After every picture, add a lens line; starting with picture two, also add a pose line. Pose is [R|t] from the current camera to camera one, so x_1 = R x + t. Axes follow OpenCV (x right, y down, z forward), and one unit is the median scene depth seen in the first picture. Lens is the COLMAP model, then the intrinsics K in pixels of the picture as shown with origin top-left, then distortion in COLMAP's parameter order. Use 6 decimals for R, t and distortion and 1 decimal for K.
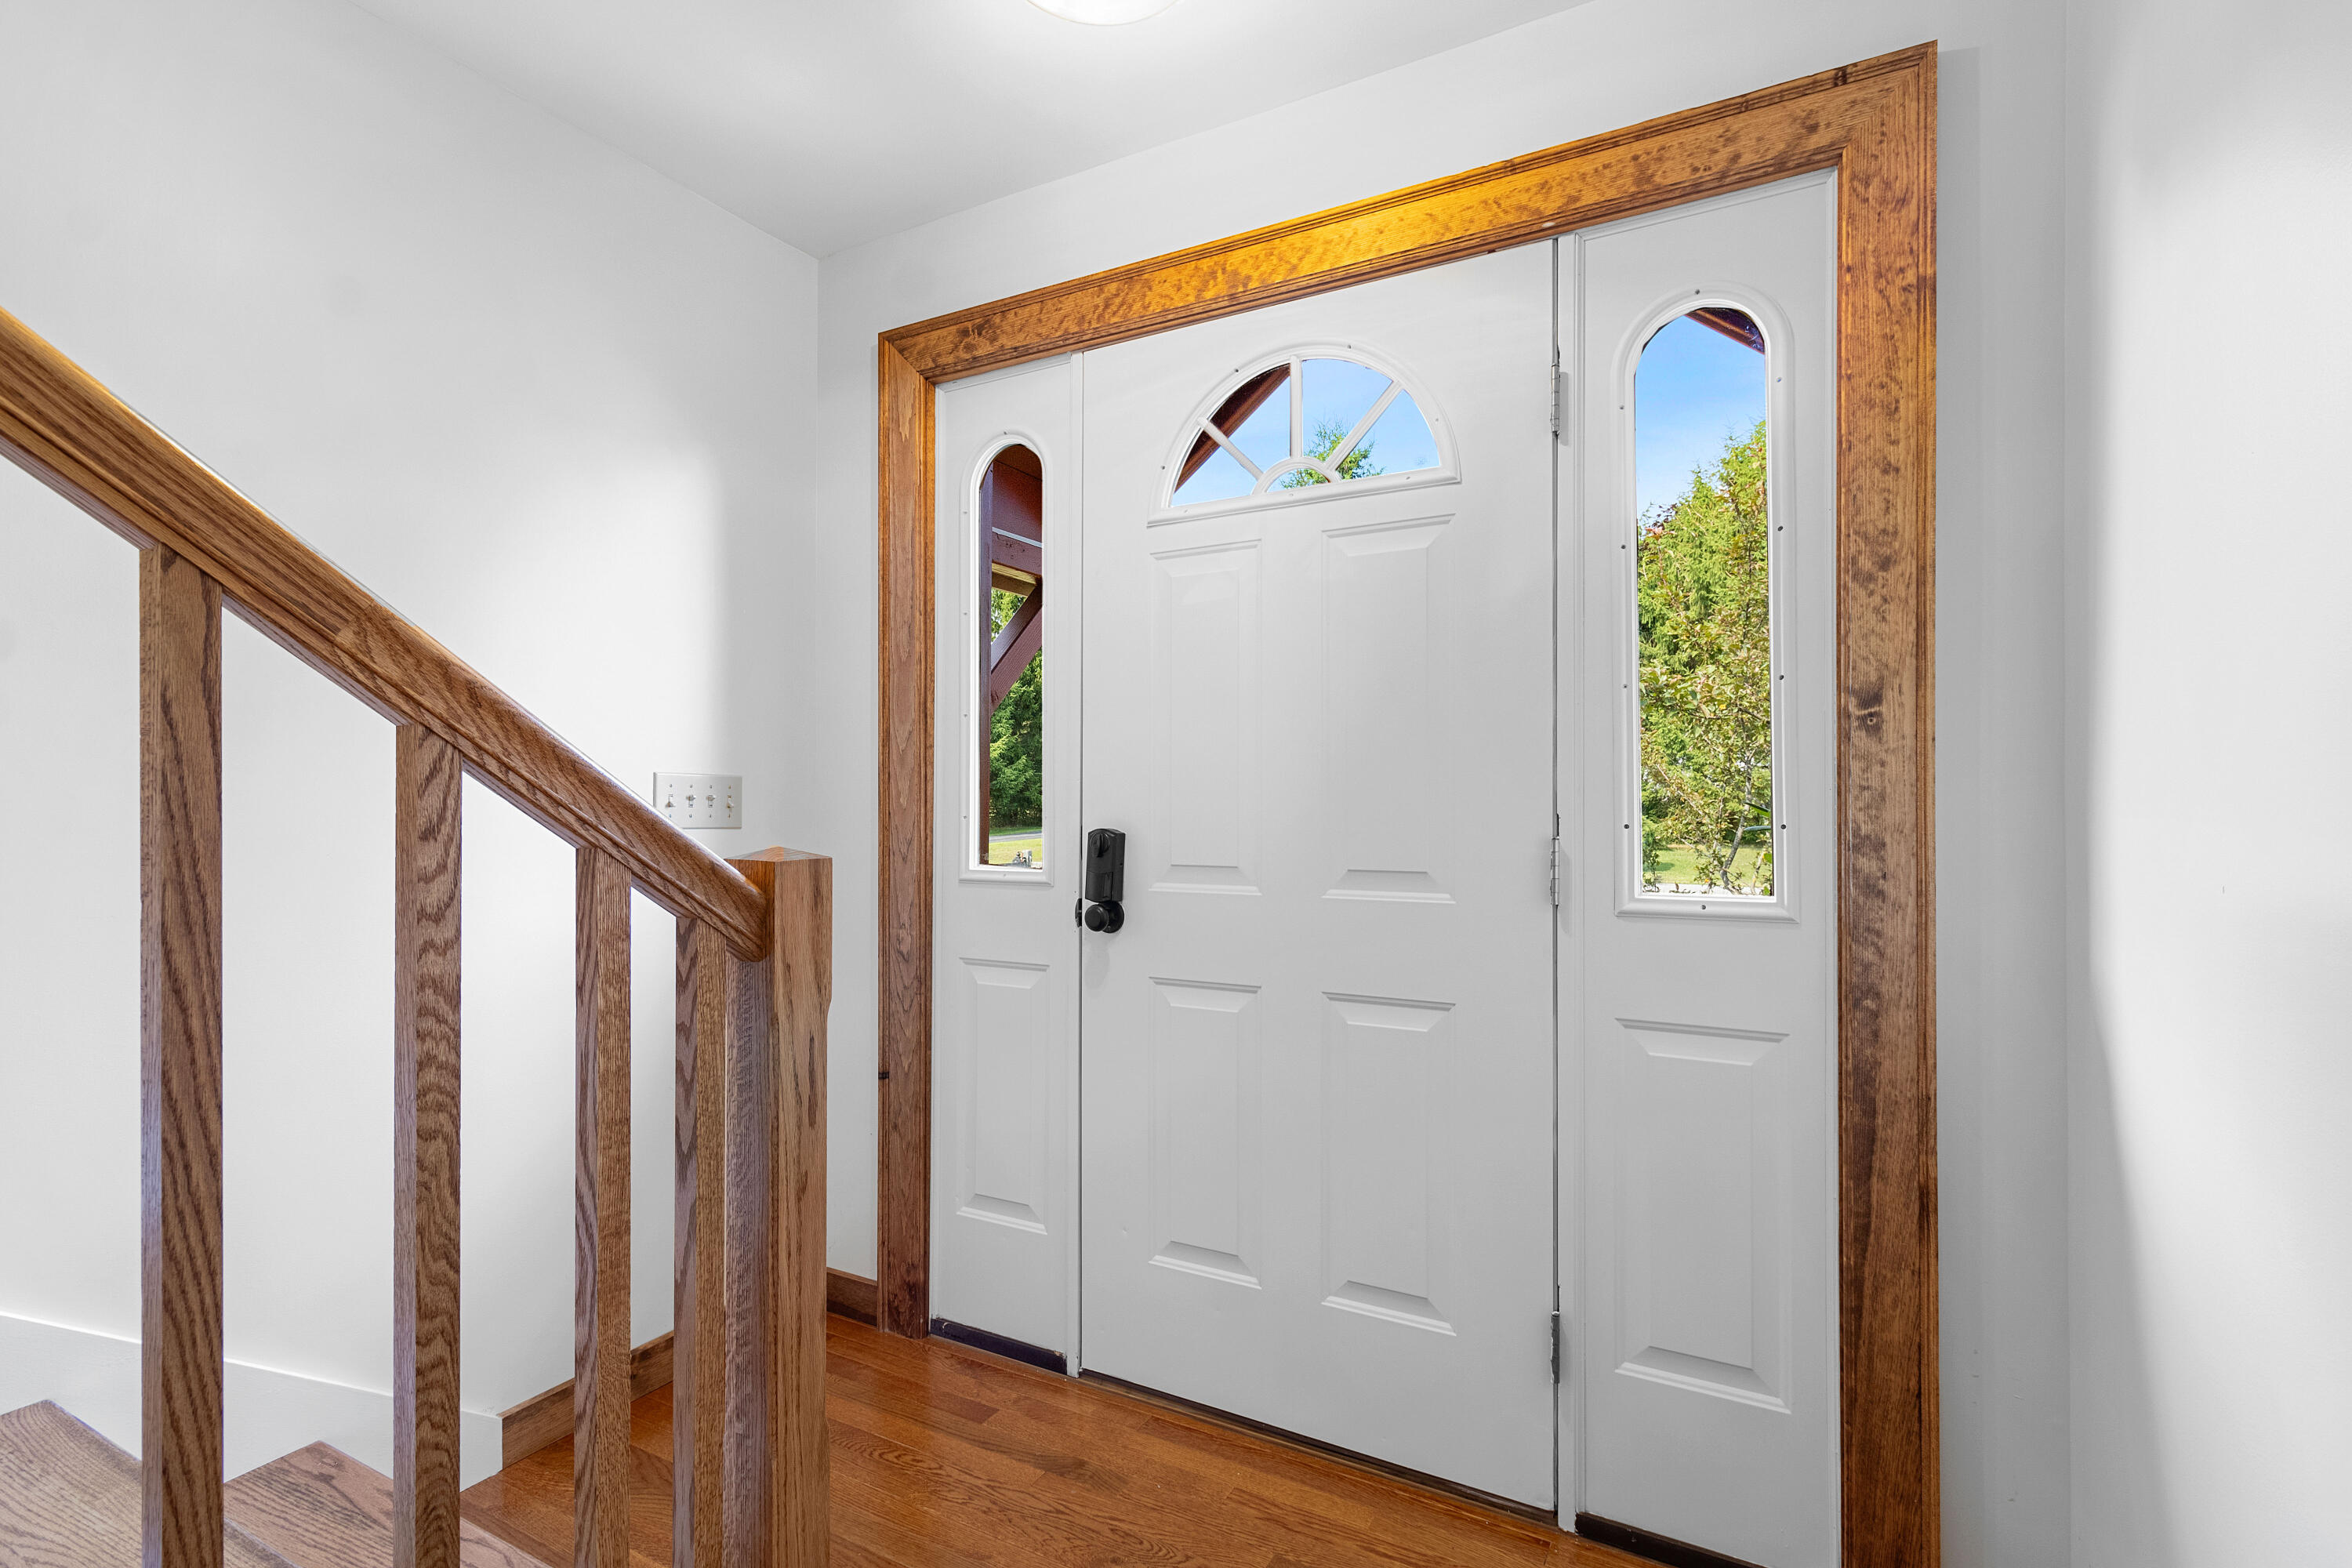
lens RADIAL K [[1110.7, 0, 1183.4], [0, 1110.7, 799.3], [0, 0, 1]] dist [0.000527, 0.000336]
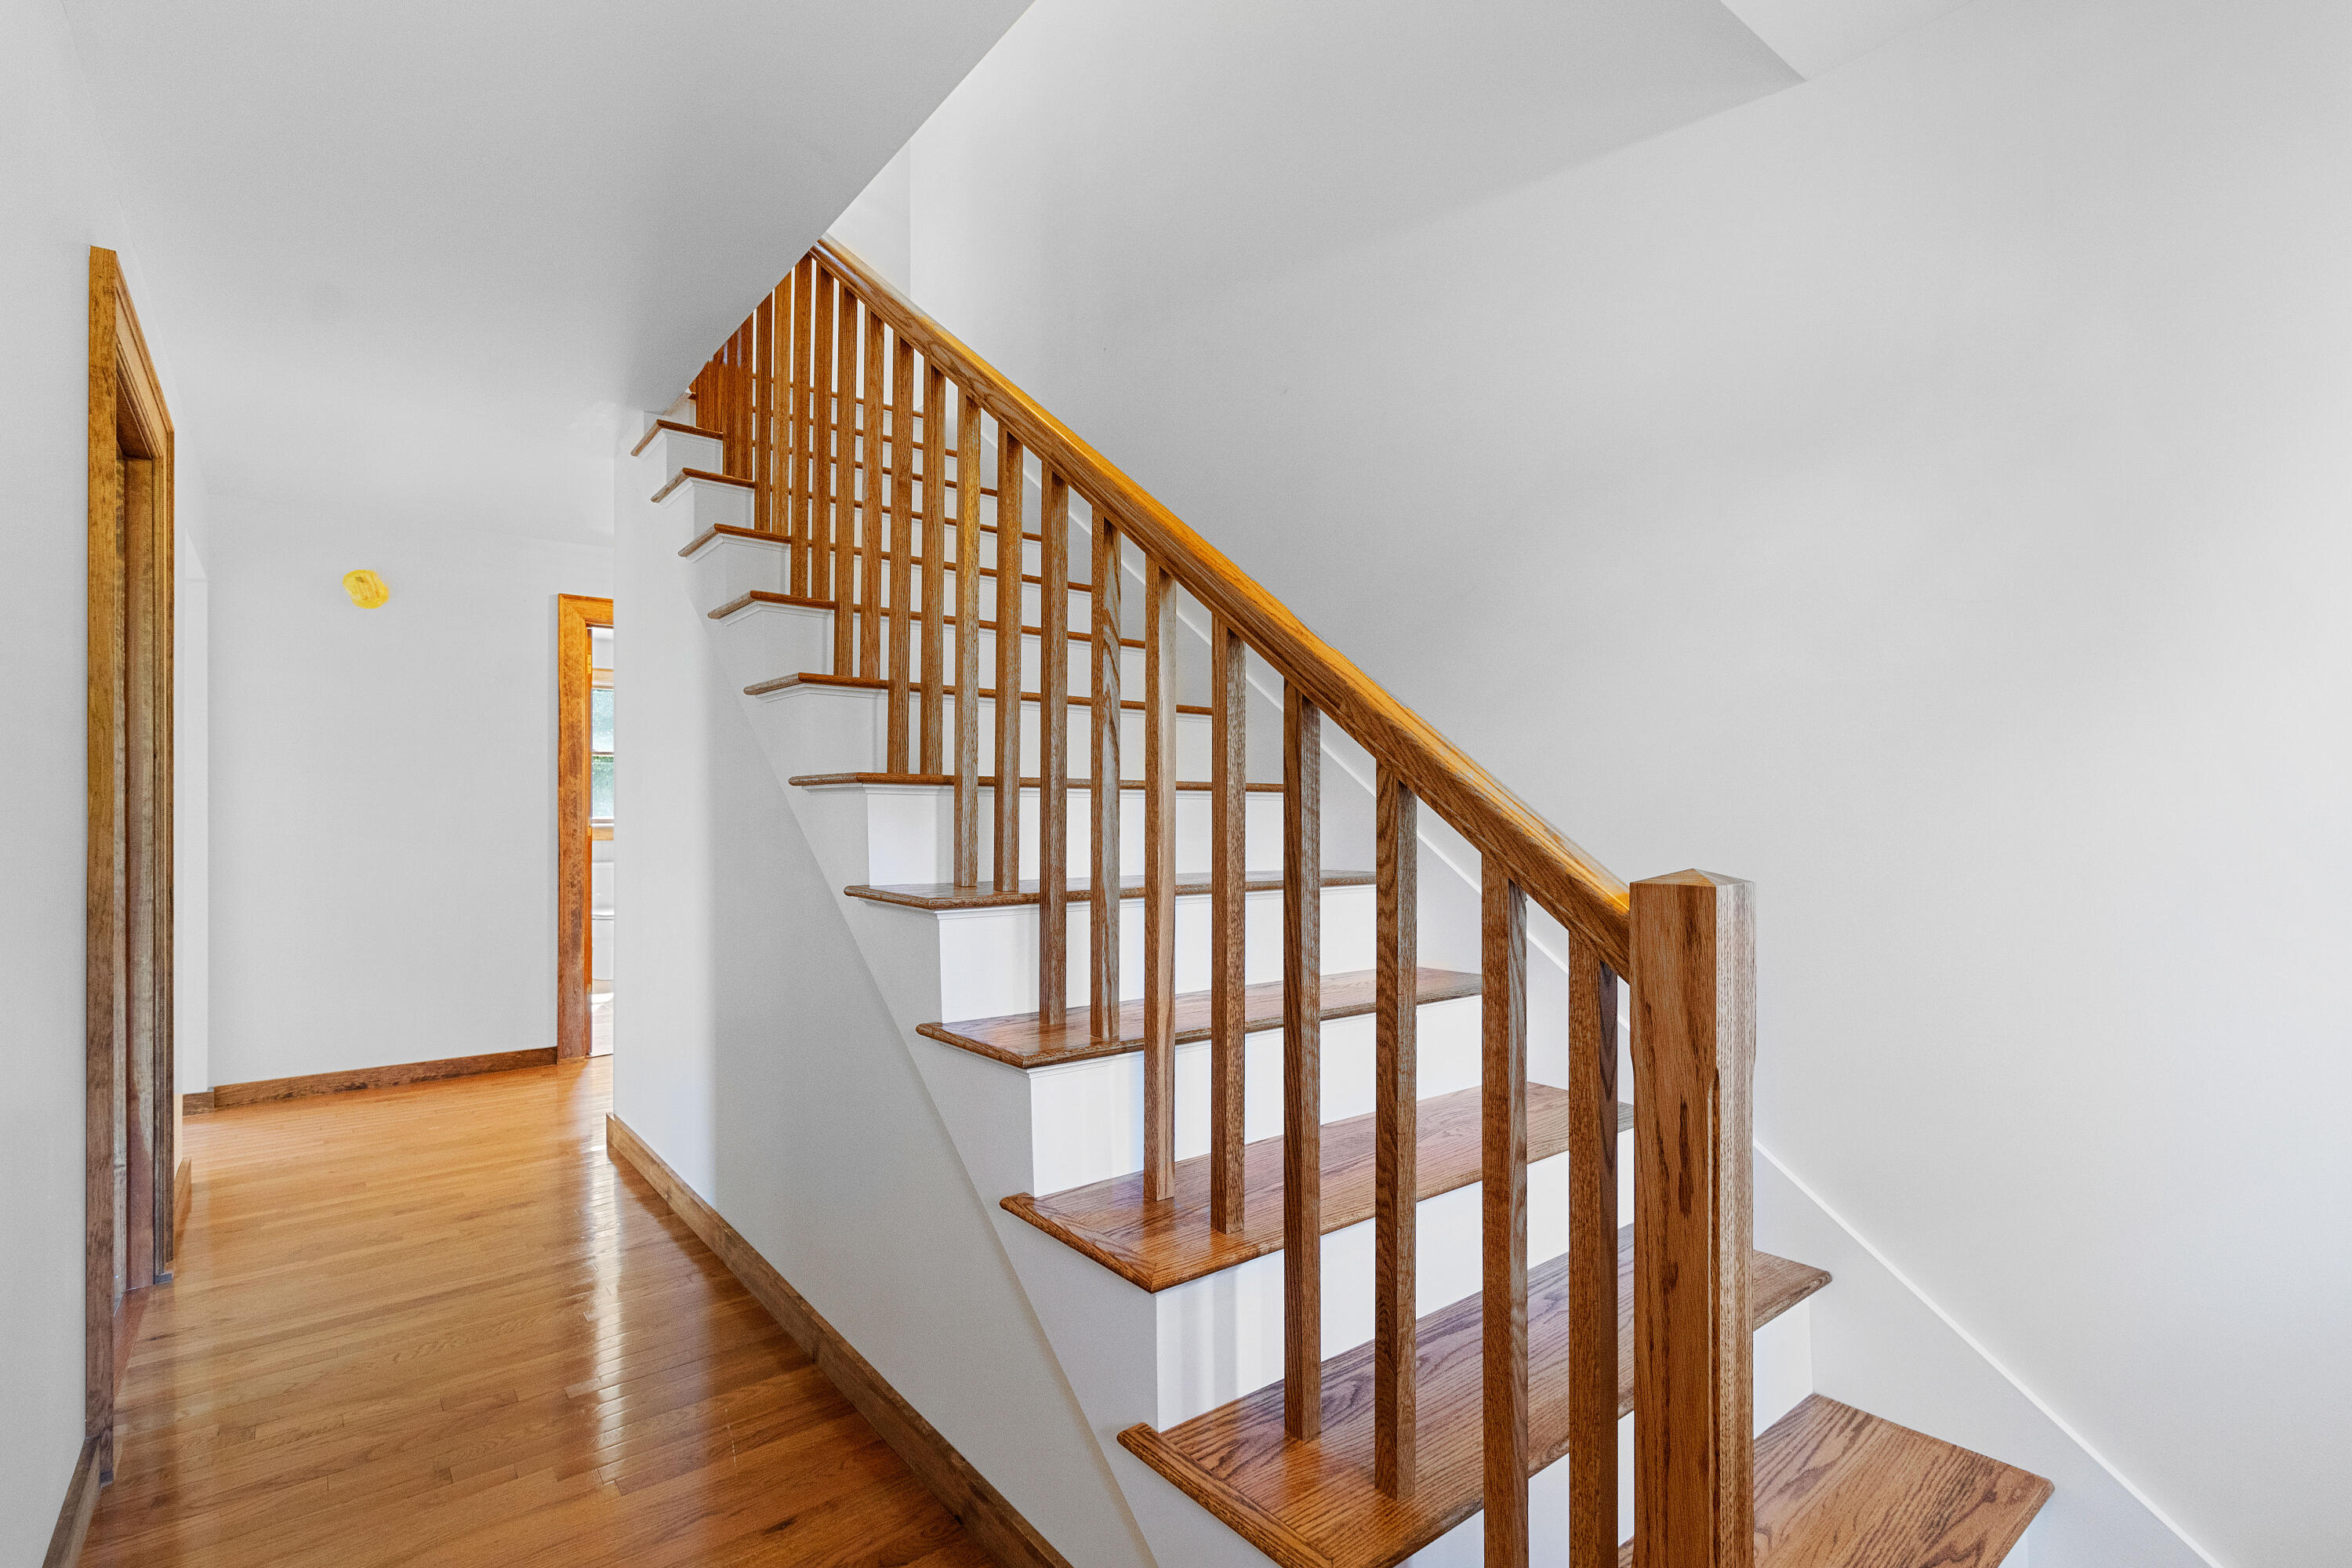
lens RADIAL K [[1088.7, 0, 1215.5], [0, 1088.7, 771.5], [0, 0, 1]] dist [0.001922, 0.000170]
pose [[-0.378251, -0.037819, -0.924930, 0.561953], [0.004087, 0.999087, -0.042523, 0.001582], [0.925694, -0.019864, -0.377751, 1.004506]]
